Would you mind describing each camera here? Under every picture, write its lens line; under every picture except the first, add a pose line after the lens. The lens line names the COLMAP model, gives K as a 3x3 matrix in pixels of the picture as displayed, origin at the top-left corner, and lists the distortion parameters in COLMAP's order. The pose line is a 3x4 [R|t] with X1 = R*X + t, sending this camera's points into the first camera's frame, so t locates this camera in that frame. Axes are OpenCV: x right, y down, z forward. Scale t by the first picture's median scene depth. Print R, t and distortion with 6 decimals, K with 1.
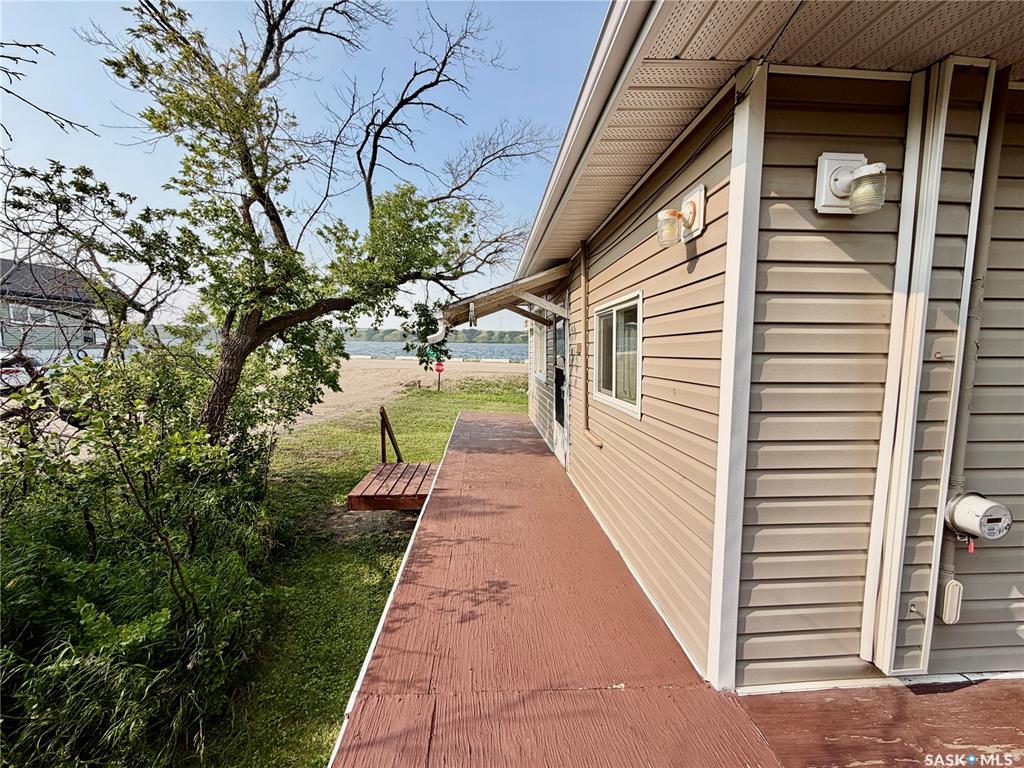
lens RADIAL K [[414.3, 0, 512.0], [0, 414.3, 384.0], [0, 0, 1]] dist [-0.000411, 0.024045]
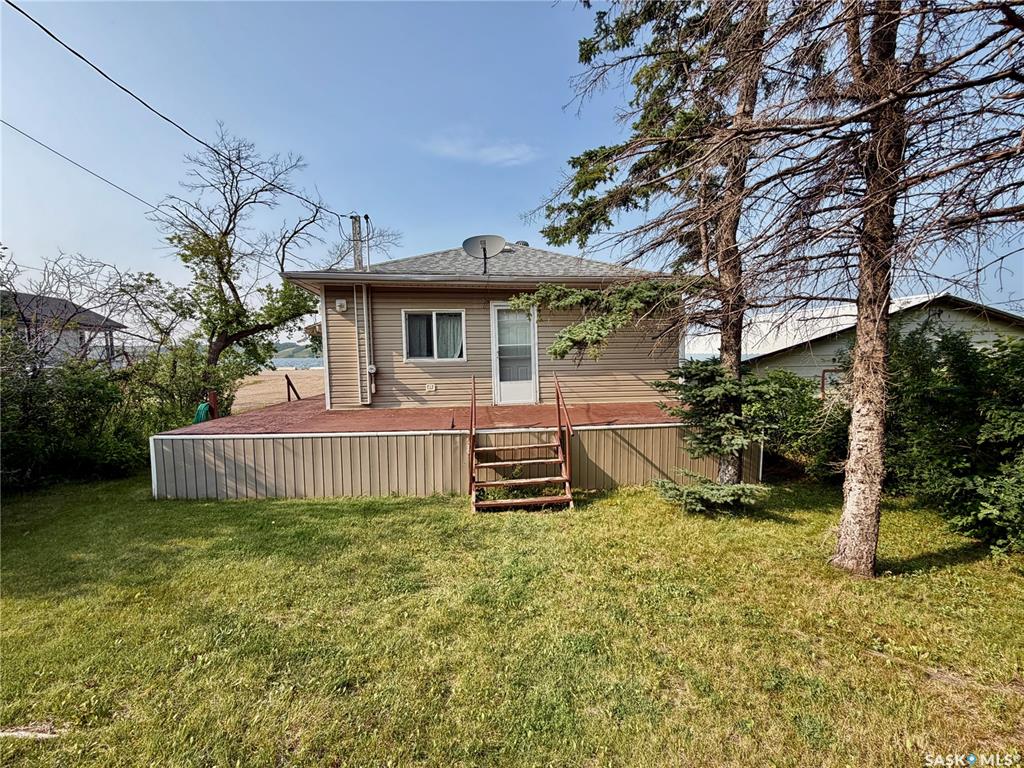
lens RADIAL K [[414.3, 0, 512.0], [0, 414.3, 384.0], [0, 0, 1]] dist [-0.000411, 0.024045]
pose [[0.998595, -0.028340, 0.044775, 0.819153], [0.029653, 0.999142, -0.028930, 0.219021], [-0.043917, 0.030217, 0.998578, -1.297168]]
